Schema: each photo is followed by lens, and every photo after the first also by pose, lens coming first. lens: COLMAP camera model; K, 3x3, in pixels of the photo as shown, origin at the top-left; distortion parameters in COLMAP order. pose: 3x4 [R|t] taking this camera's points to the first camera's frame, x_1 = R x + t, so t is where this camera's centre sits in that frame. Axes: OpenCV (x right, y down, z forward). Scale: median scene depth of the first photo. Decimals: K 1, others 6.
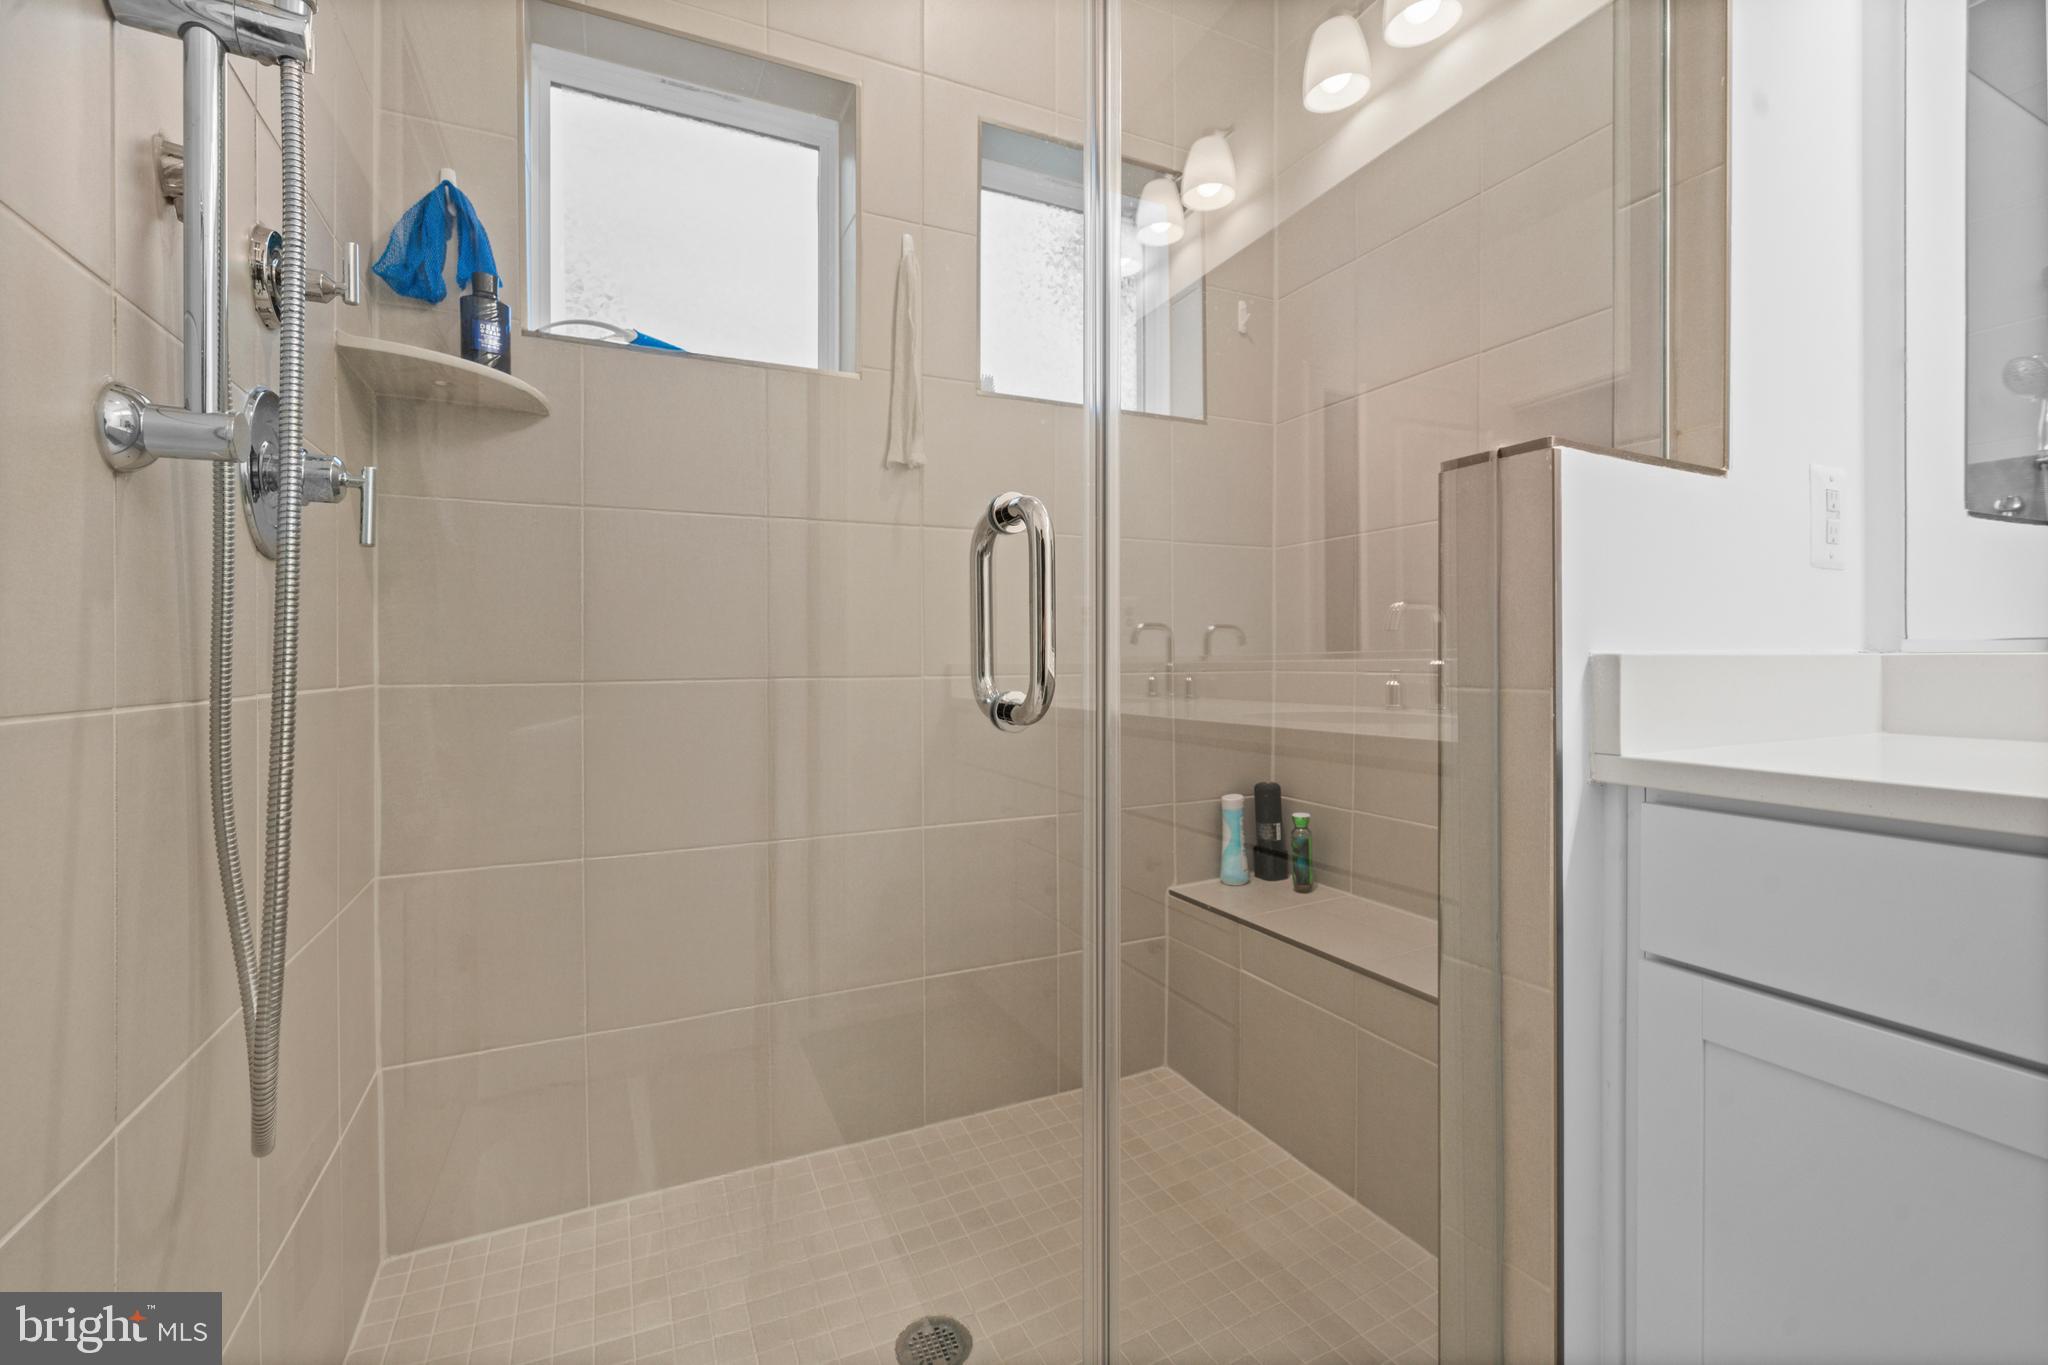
lens RADIAL K [[894.2, 0, 1024.9], [0, 894.2, 685.1], [0, 0, 1]] dist [-0.001341, 0.000324]
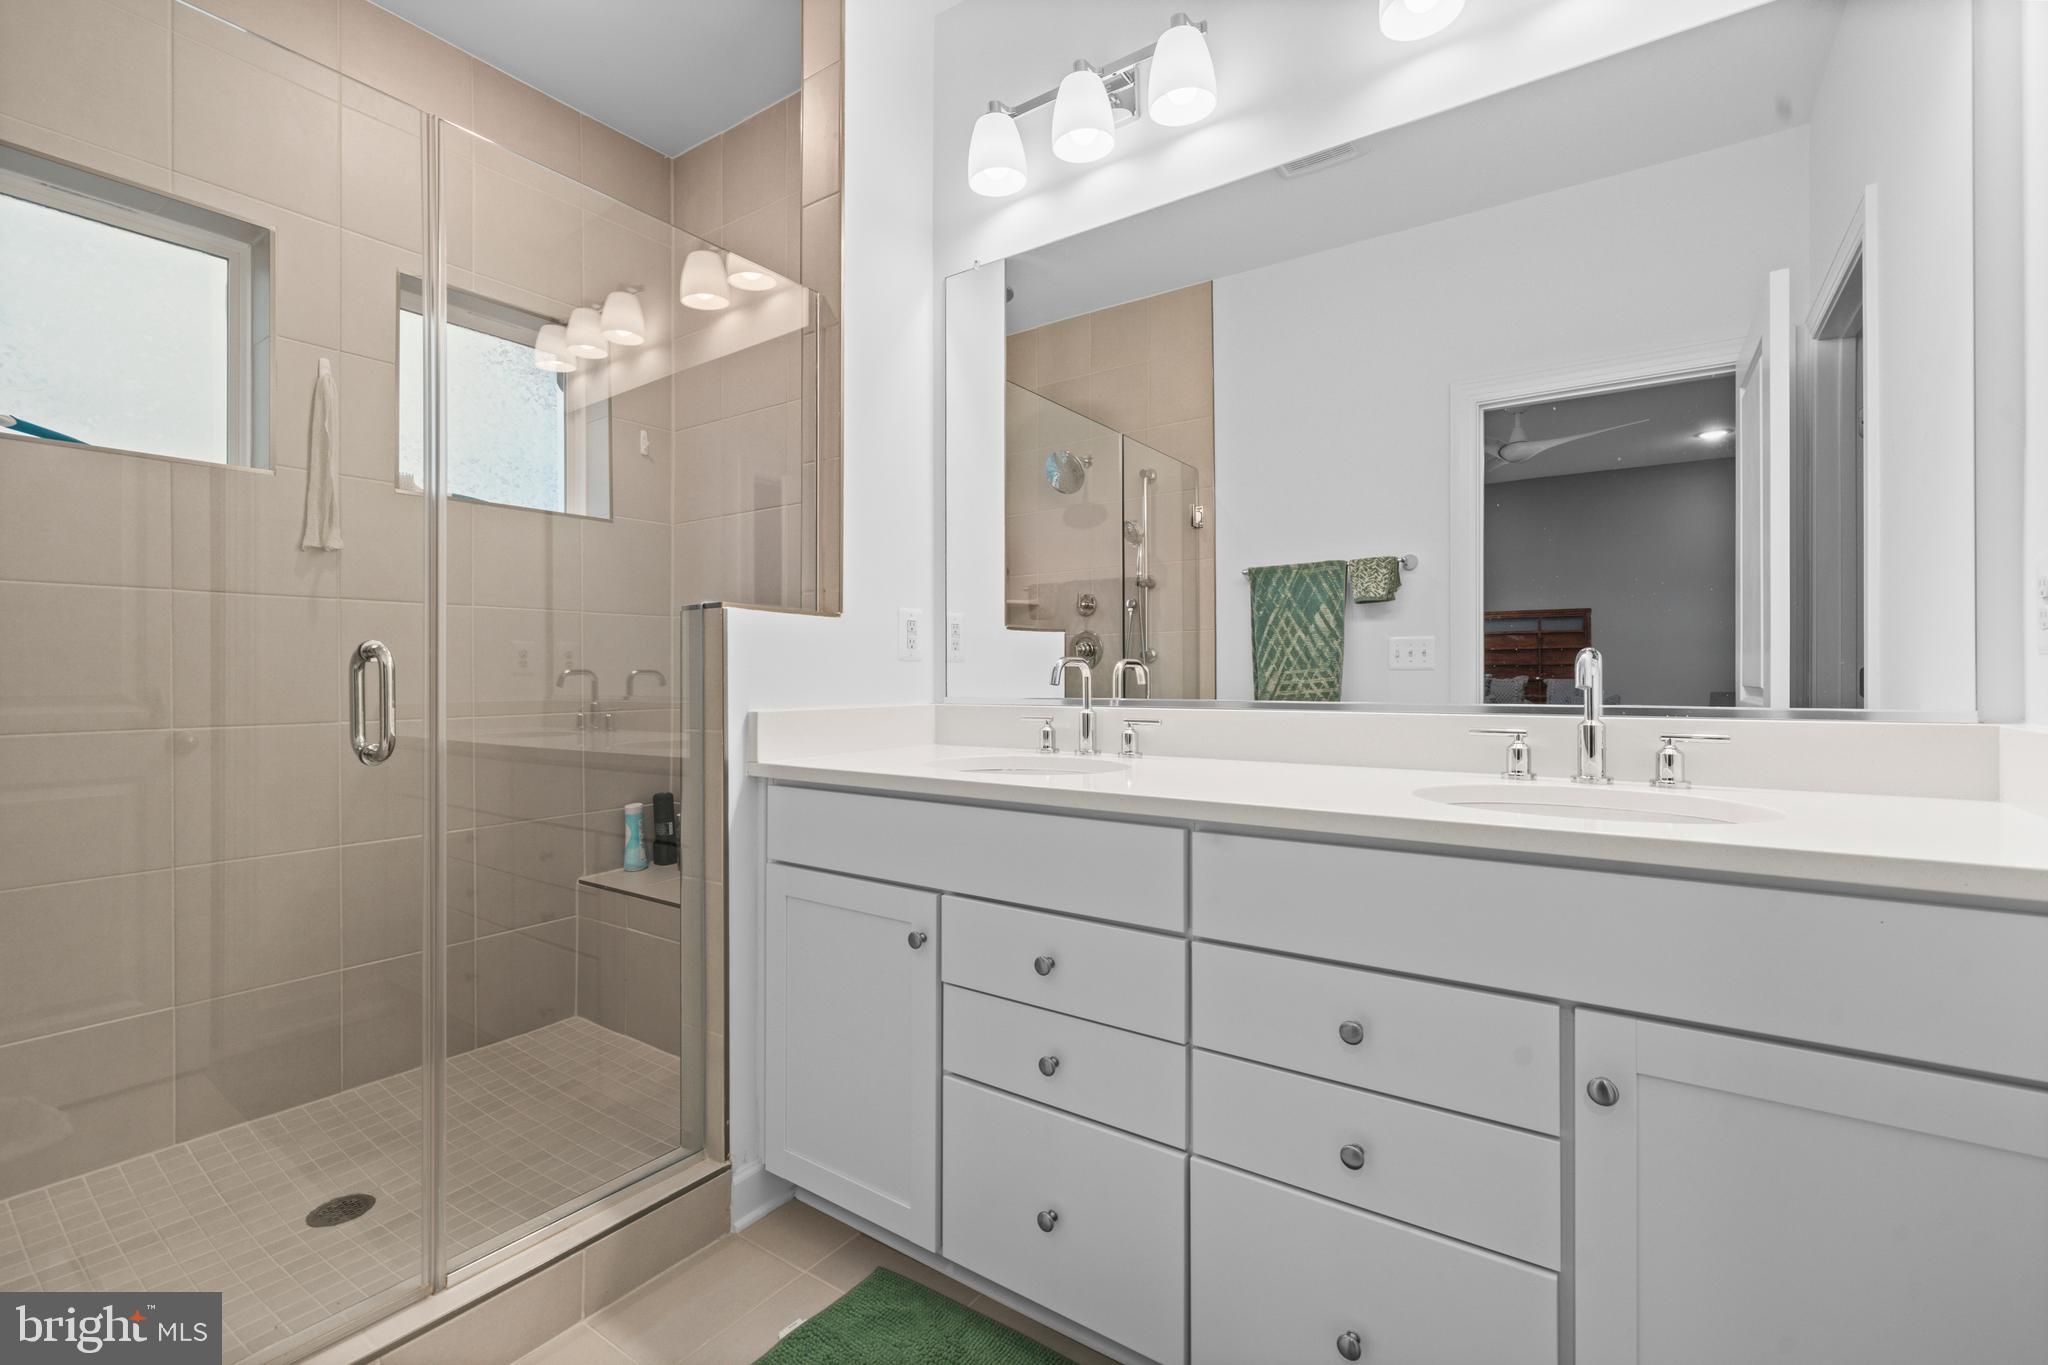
lens RADIAL K [[894.2, 0, 1024.9], [0, 894.2, 685.1], [0, 0, 1]] dist [-0.001341, 0.000324]
pose [[0.870870, -0.003408, 0.491502, 0.100803], [0.013642, 0.999758, -0.017240, -0.025972], [-0.491324, 0.021719, 0.870706, -0.523211]]
